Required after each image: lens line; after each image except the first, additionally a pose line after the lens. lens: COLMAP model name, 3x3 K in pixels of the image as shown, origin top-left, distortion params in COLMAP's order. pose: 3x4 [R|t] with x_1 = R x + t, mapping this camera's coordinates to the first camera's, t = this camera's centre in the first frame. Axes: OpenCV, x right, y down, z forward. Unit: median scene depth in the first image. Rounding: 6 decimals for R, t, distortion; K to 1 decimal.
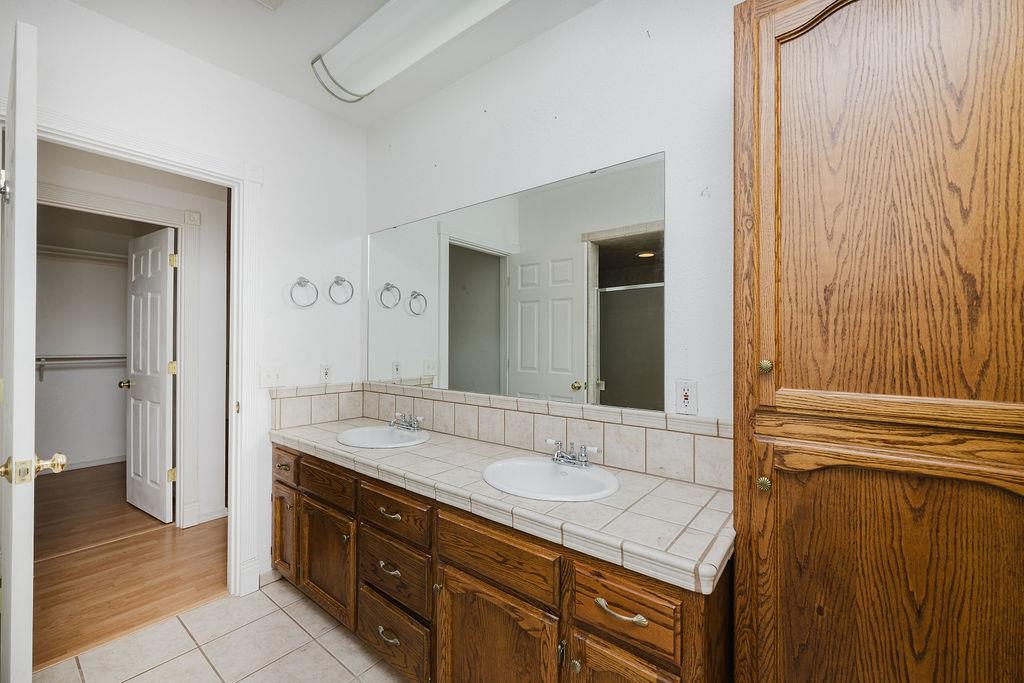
lens RADIAL K [[396.9, 0, 511.5], [0, 396.9, 334.6], [0, 0, 1]] dist [-0.000569, 0.000020]
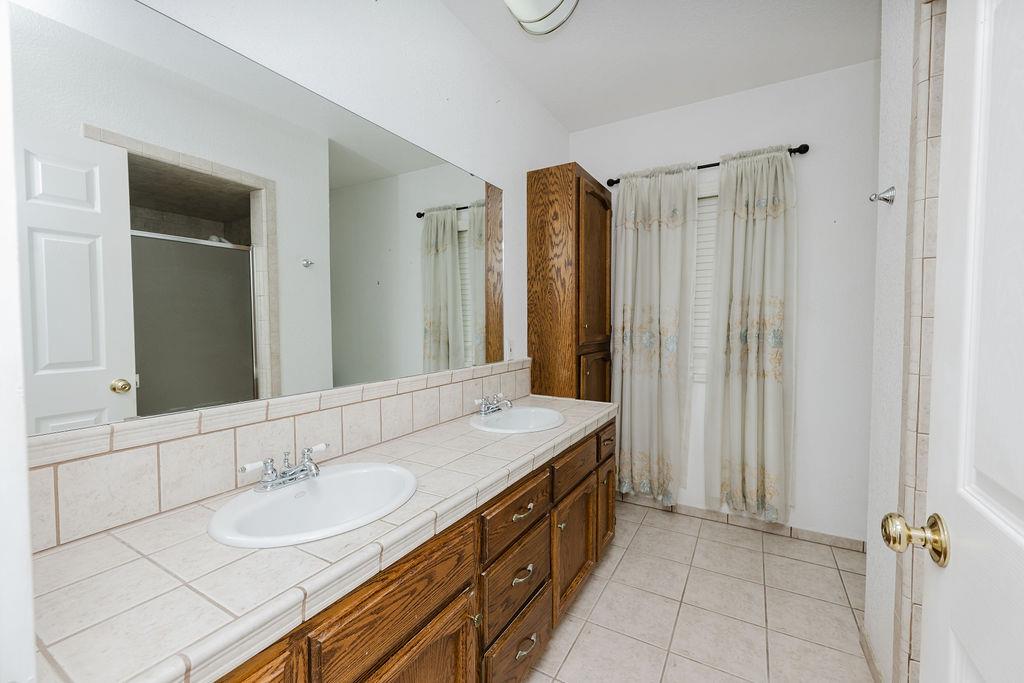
lens RADIAL K [[423.0, 0, 512.0], [0, 423.0, 341.5], [0, 0, 1]] dist [-0.000303, 0.000196]
pose [[-0.127965, -0.032630, 0.991242, -0.952465], [-0.002296, 0.999466, 0.032604, 0.054757], [-0.991776, 0.001897, -0.127971, 0.930980]]
